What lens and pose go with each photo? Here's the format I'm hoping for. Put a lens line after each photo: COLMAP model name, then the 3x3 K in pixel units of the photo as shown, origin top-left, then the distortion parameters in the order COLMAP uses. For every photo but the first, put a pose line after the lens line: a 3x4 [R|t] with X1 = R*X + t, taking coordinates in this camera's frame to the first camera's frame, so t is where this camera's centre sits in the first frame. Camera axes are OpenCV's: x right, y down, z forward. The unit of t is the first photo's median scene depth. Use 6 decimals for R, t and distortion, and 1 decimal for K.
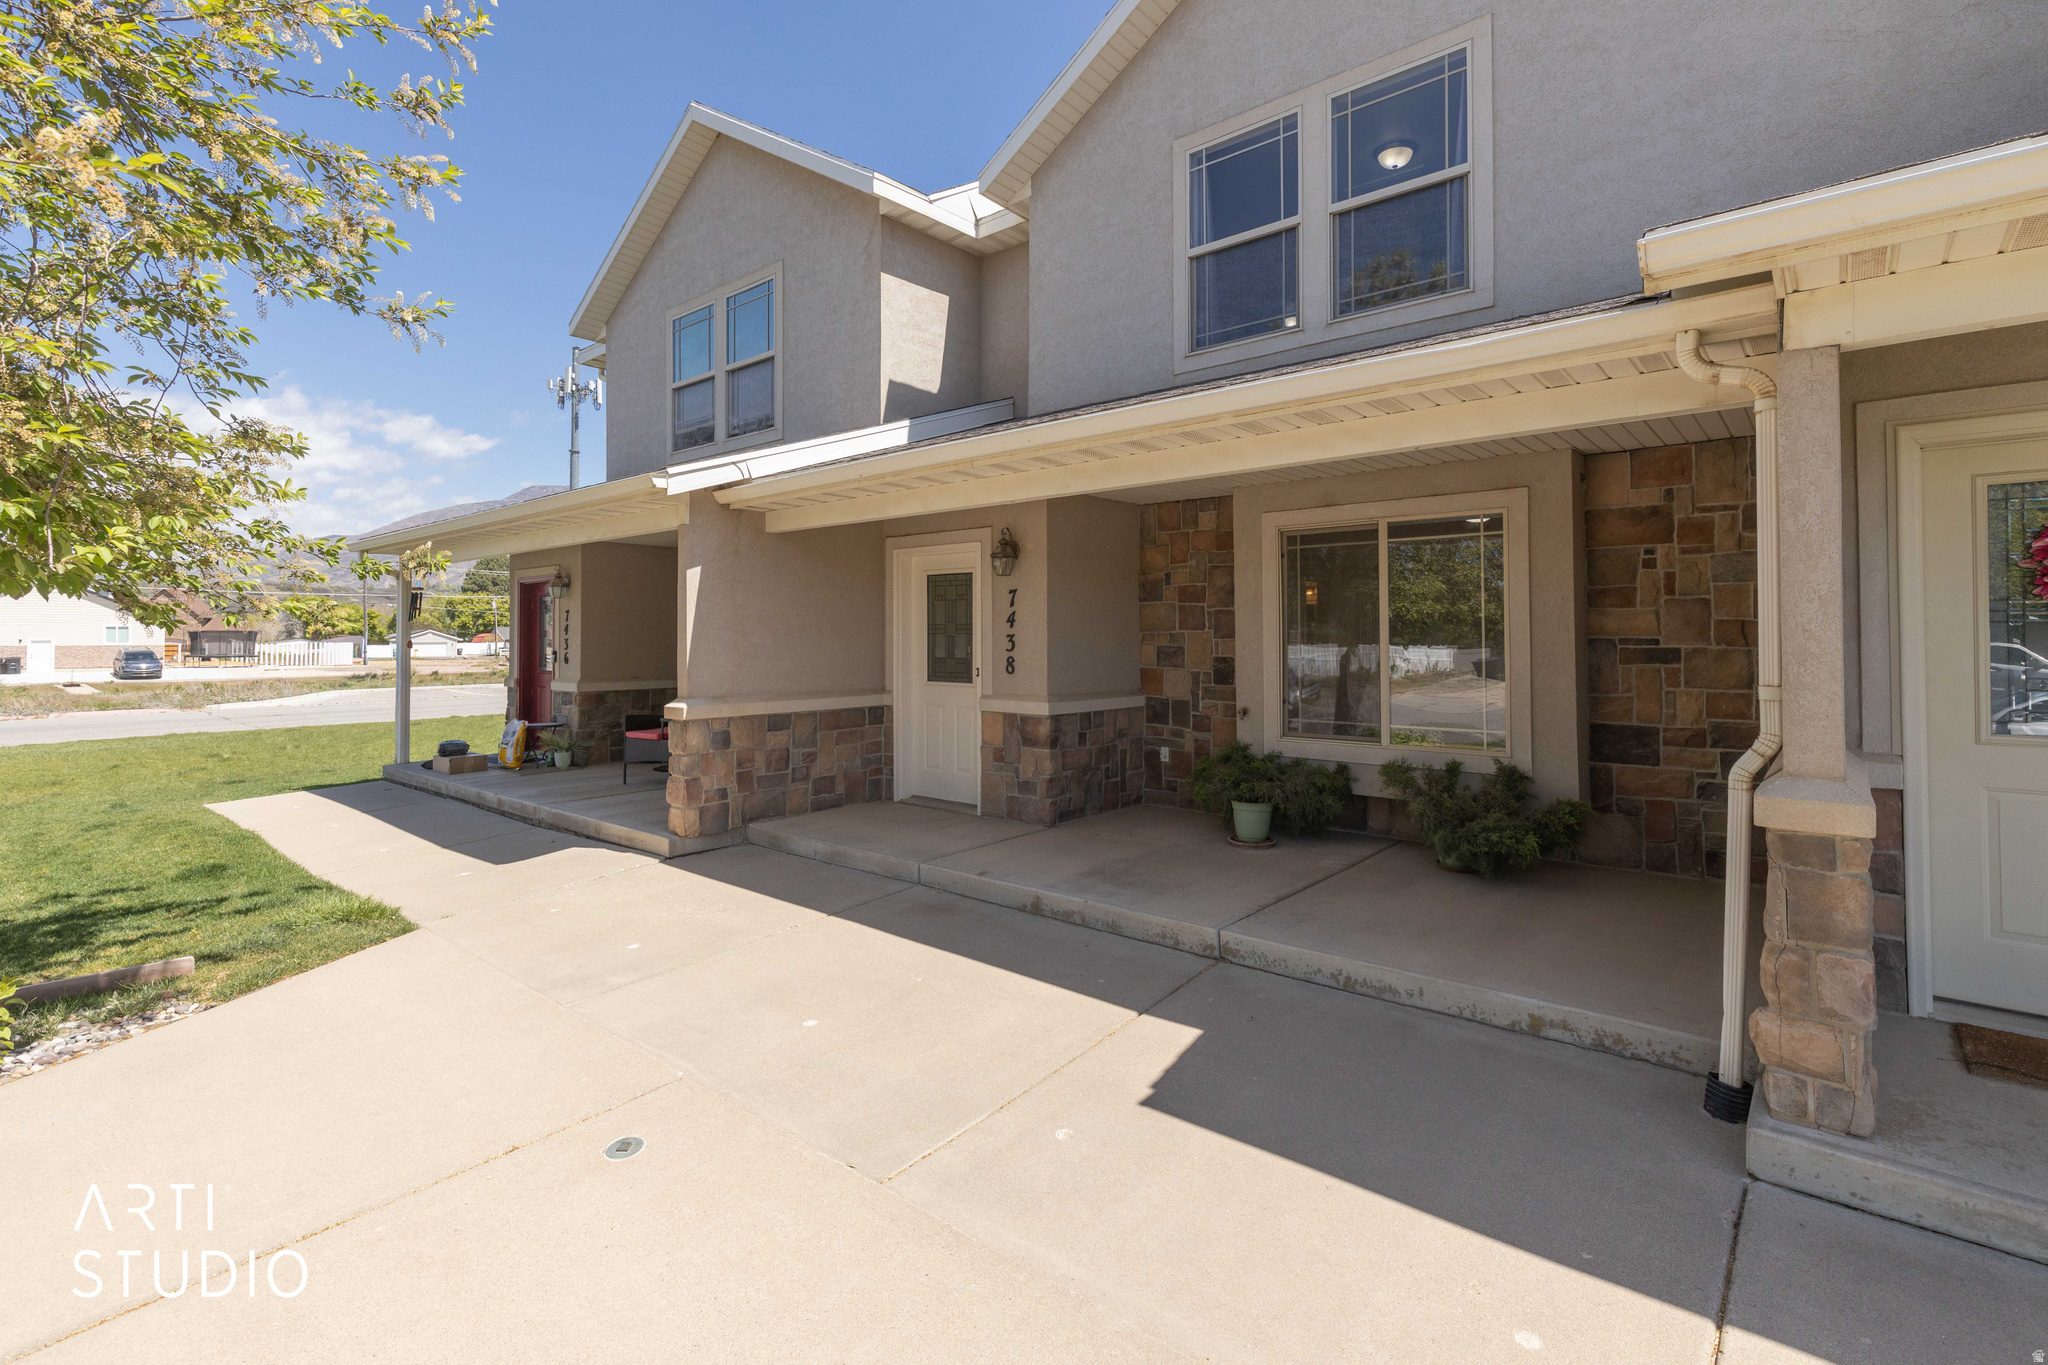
lens RADIAL K [[934.3, 0, 1050.1], [0, 934.3, 619.5], [0, 0, 1]] dist [0.001187, 0.000199]
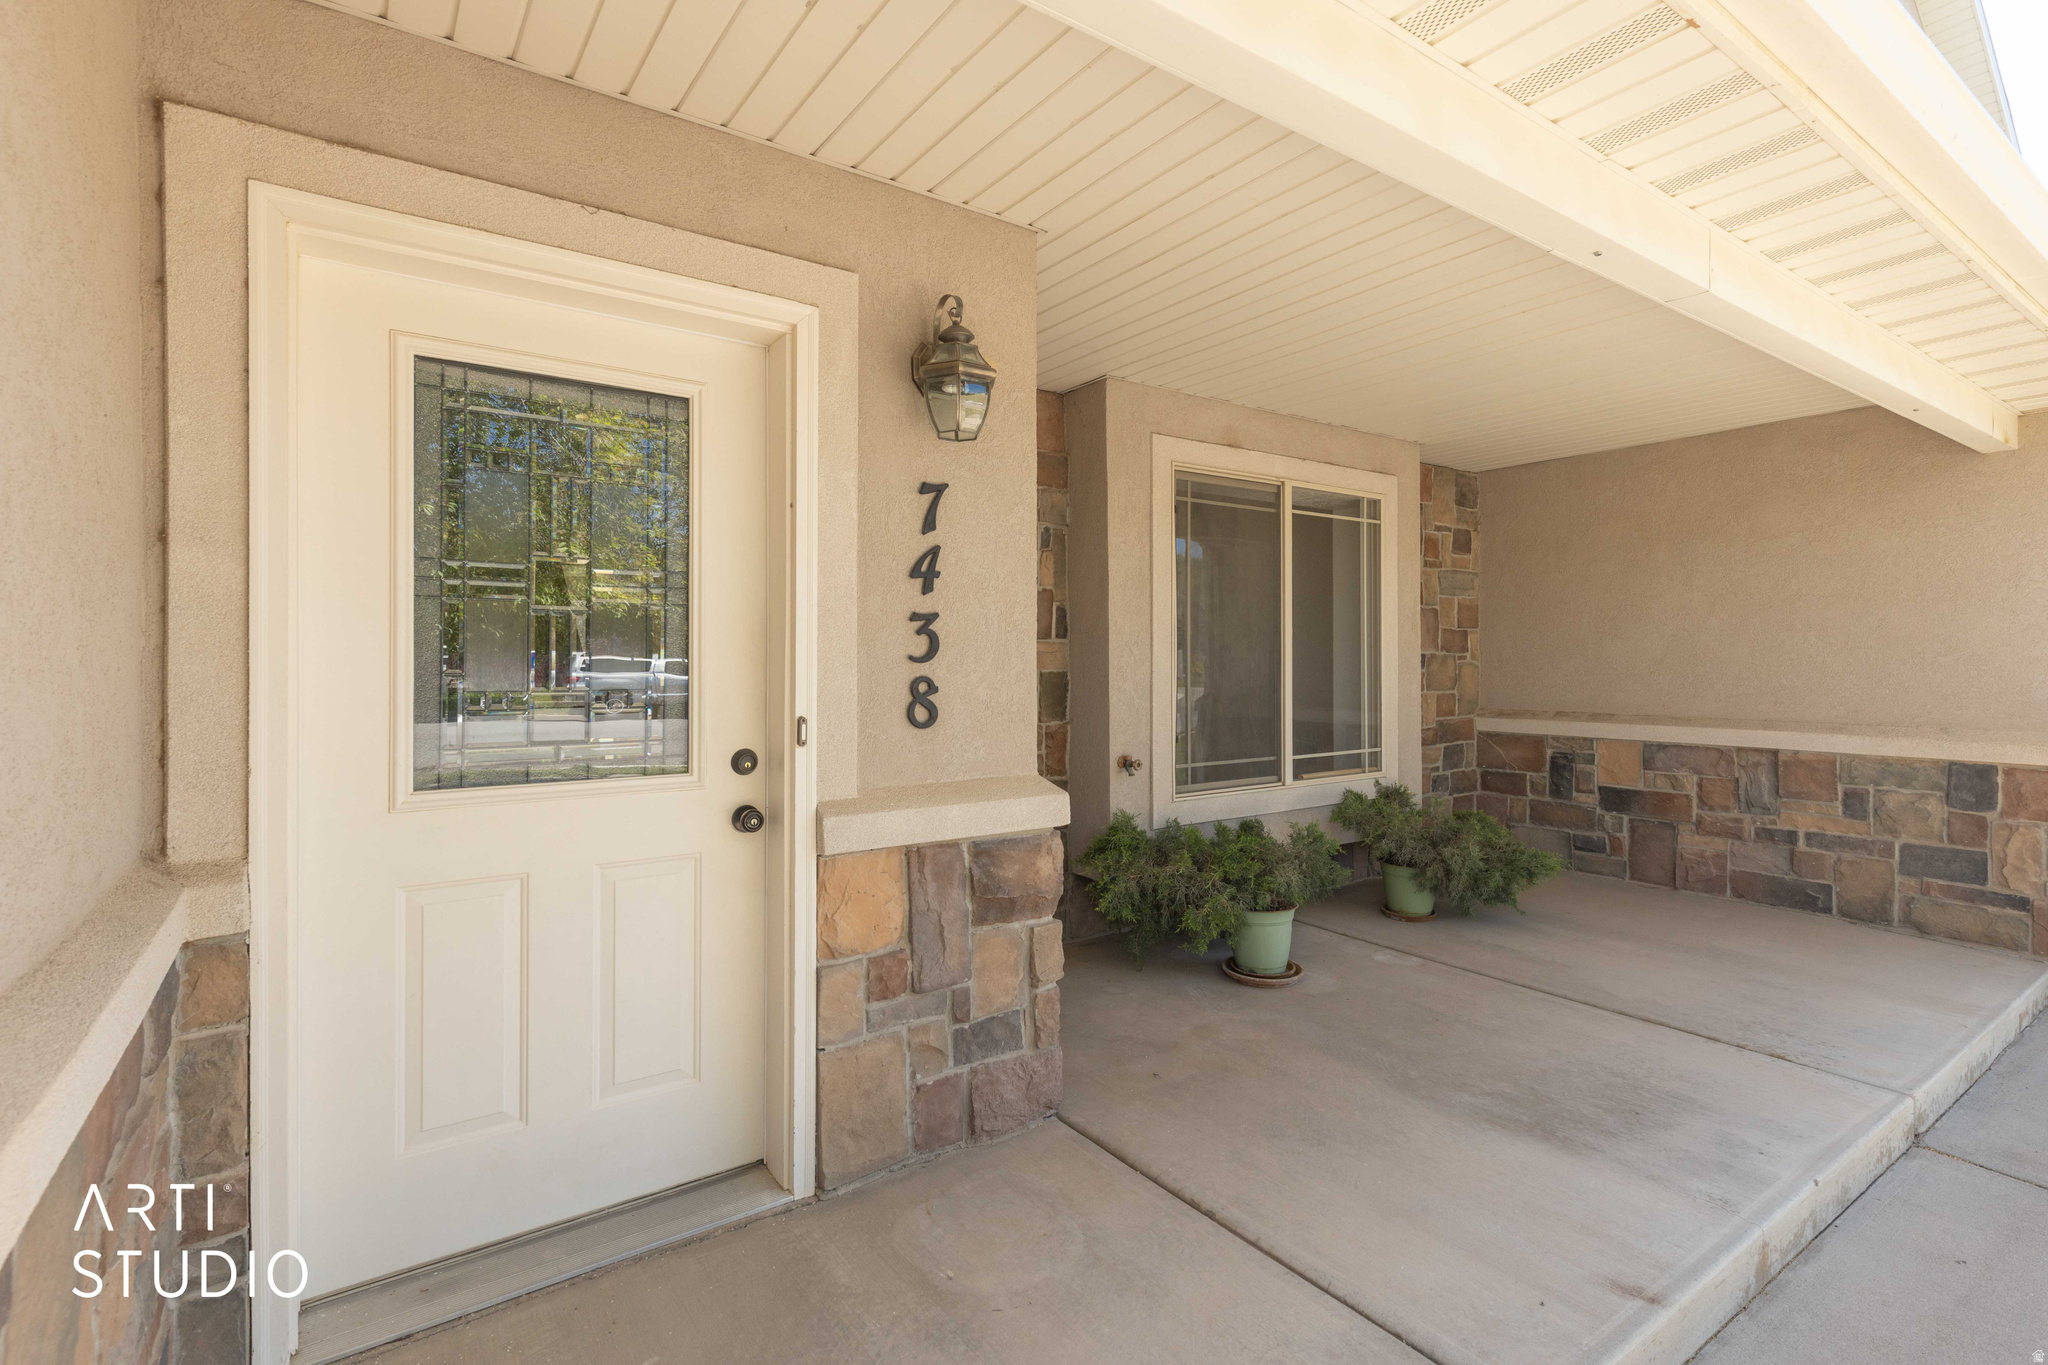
lens RADIAL K [[933.9, 0, 1047.5], [0, 933.9, 655.1], [0, 0, 1]] dist [0.009116, -0.000242]
pose [[0.261261, 0.006275, 0.965248, -0.372675], [-0.017137, 0.999851, -0.001862, 0.032391], [-0.965116, -0.016055, 0.261330, 0.892833]]
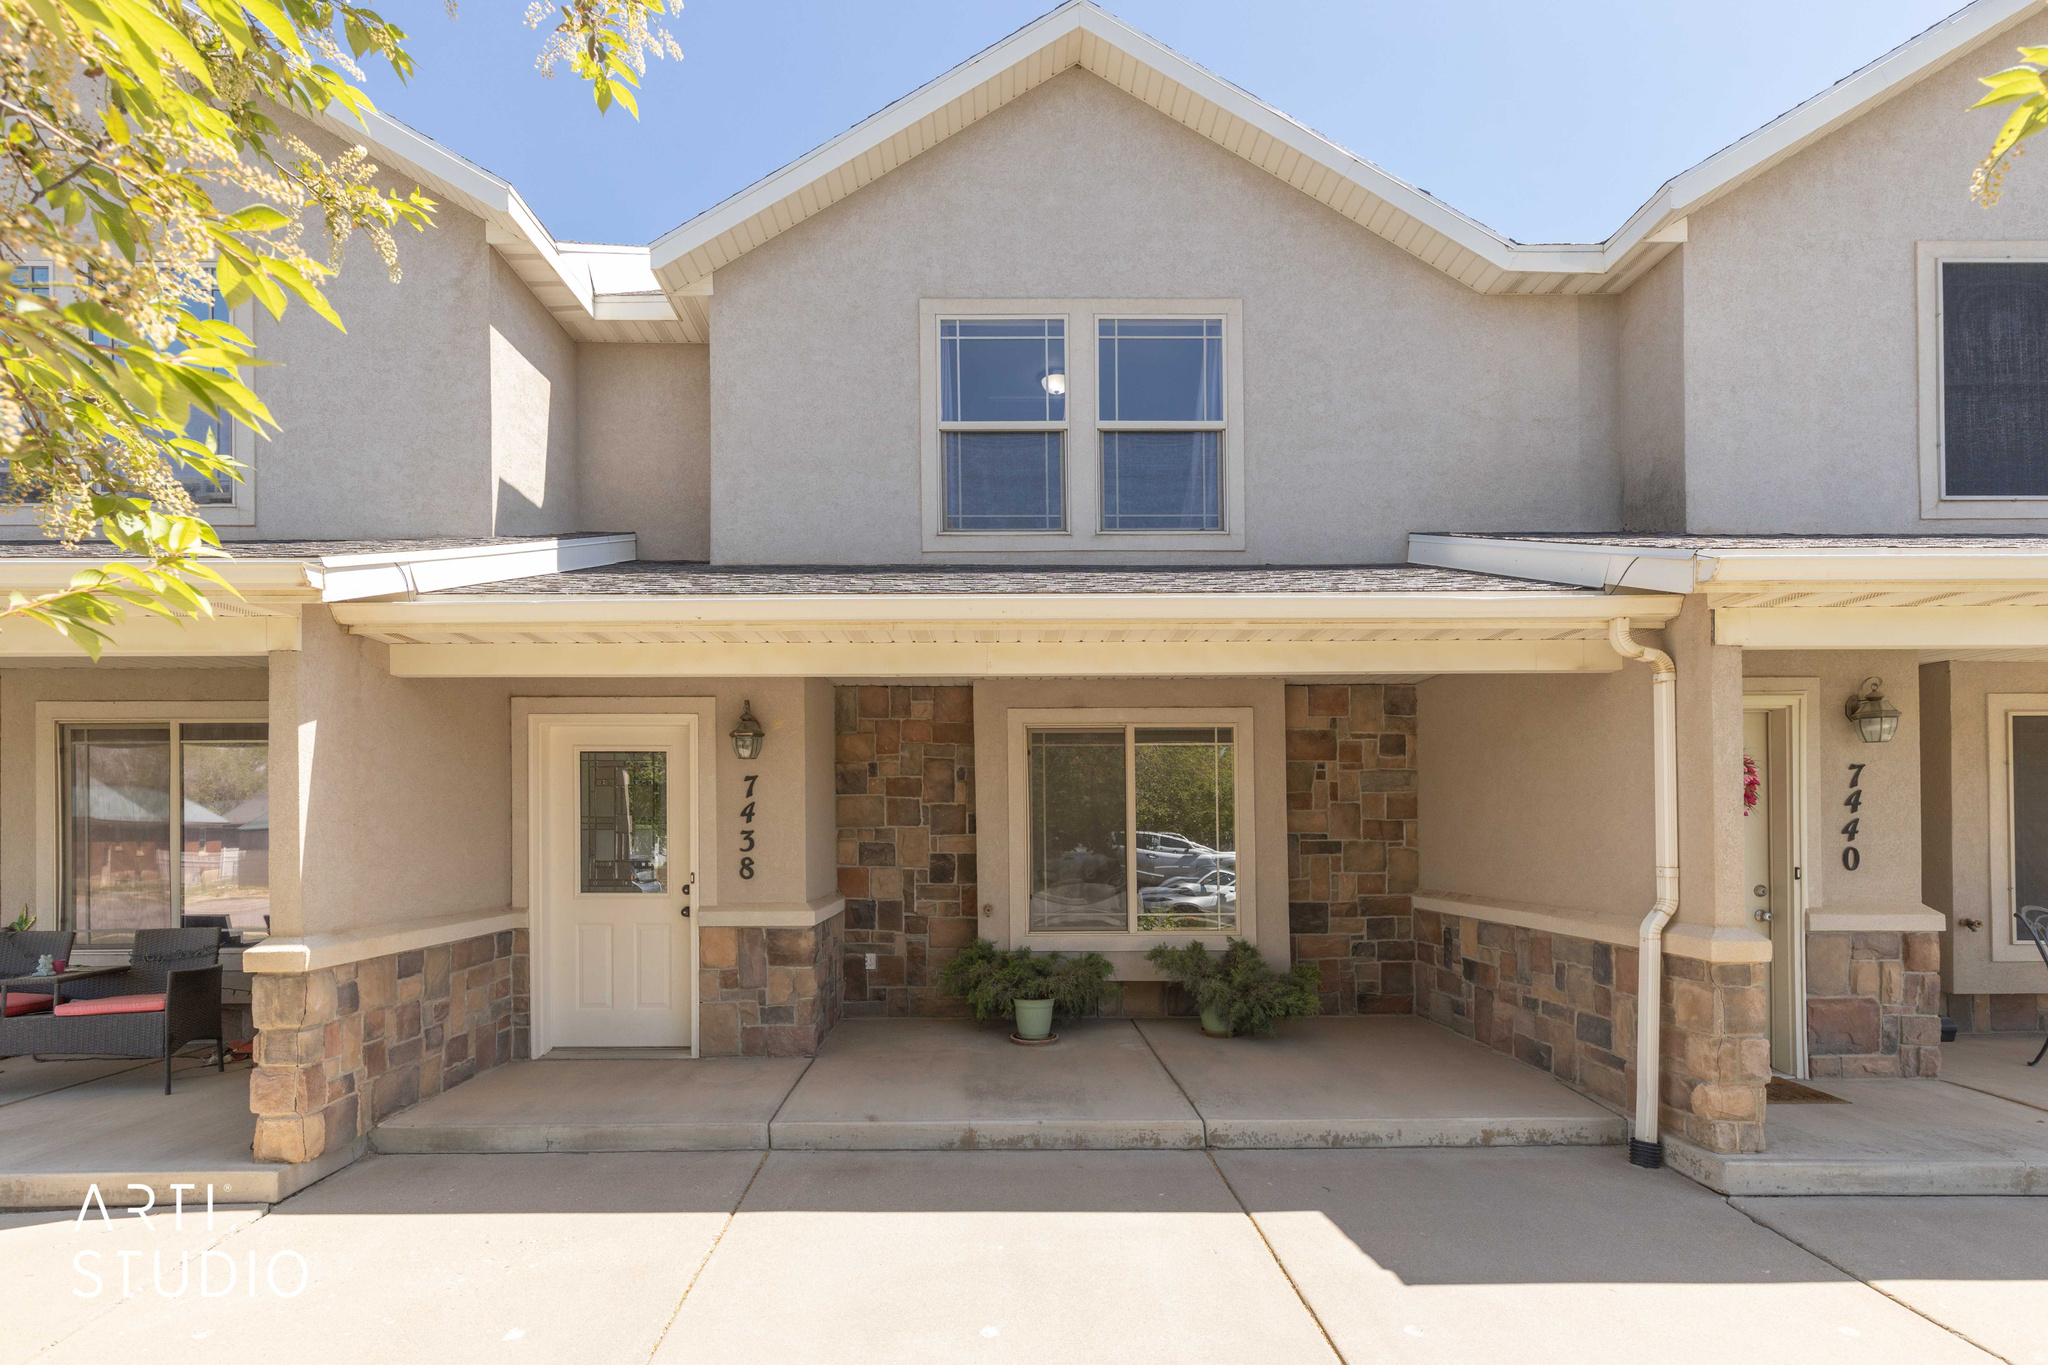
lens RADIAL K [[976.2, 0, 995.7], [0, 976.2, 810.4], [0, 0, 1]] dist [0.007452, -0.000110]
pose [[0.762932, 0.017190, 0.646250, -0.442199], [-0.011367, 0.999849, -0.013176, 0.008484], [-0.646379, 0.002707, 0.763012, 0.217727]]
